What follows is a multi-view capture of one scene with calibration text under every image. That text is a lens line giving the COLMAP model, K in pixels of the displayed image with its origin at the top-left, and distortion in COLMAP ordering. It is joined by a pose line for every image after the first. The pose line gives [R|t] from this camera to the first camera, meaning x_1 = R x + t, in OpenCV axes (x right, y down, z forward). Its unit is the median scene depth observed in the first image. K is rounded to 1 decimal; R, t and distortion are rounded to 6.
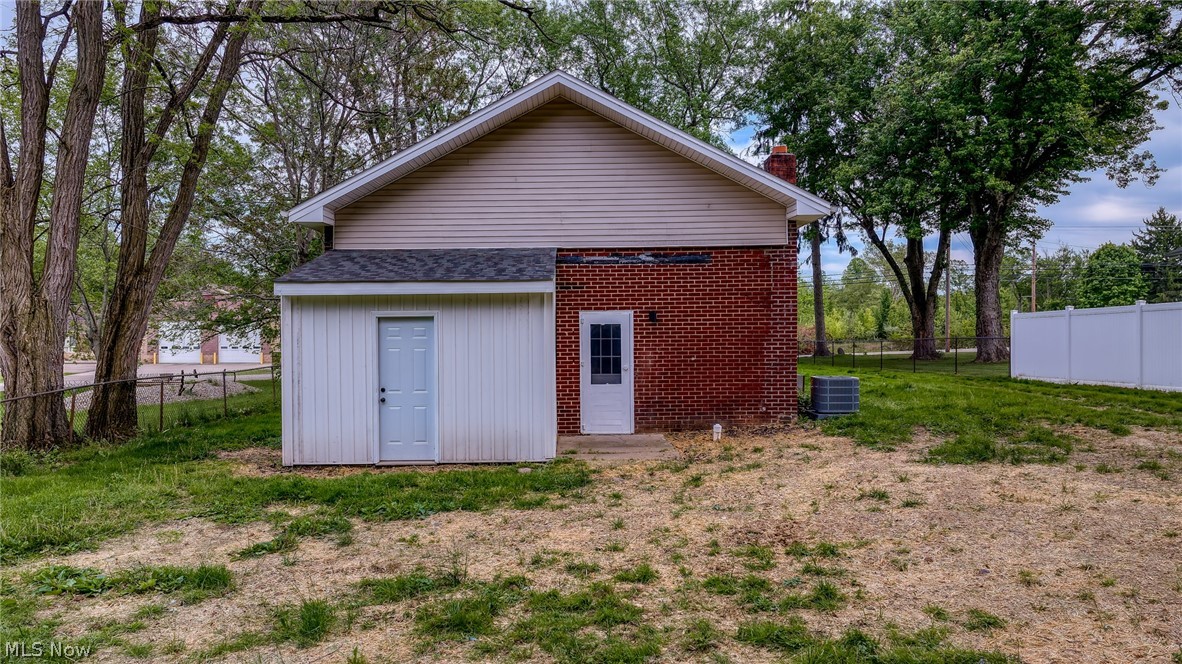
lens RADIAL K [[813.2, 0, 583.1], [0, 813.2, 330.3], [0, 0, 1]] dist [-0.006498, 0.006114]
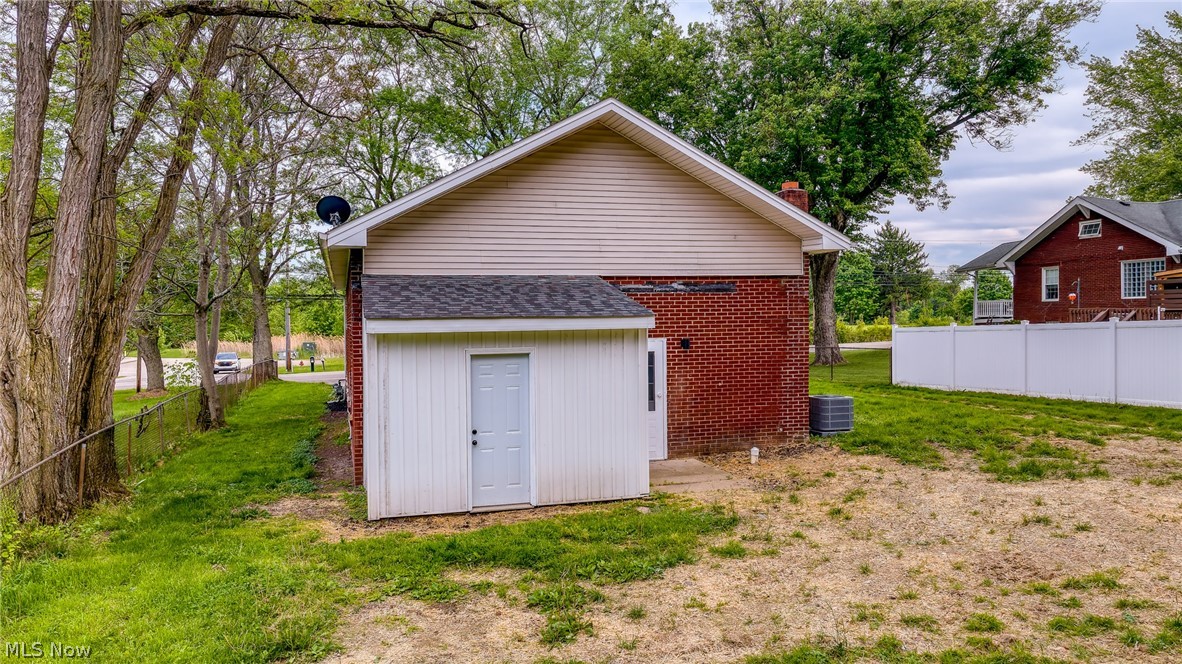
lens RADIAL K [[813.2, 0, 586.0], [0, 813.2, 332.7], [0, 0, 1]] dist [-0.006498, 0.006114]
pose [[0.962103, -0.007110, 0.272593, -0.314366], [0.005322, 0.999959, 0.007296, -0.039434], [-0.272634, -0.005568, 0.962102, 0.052883]]
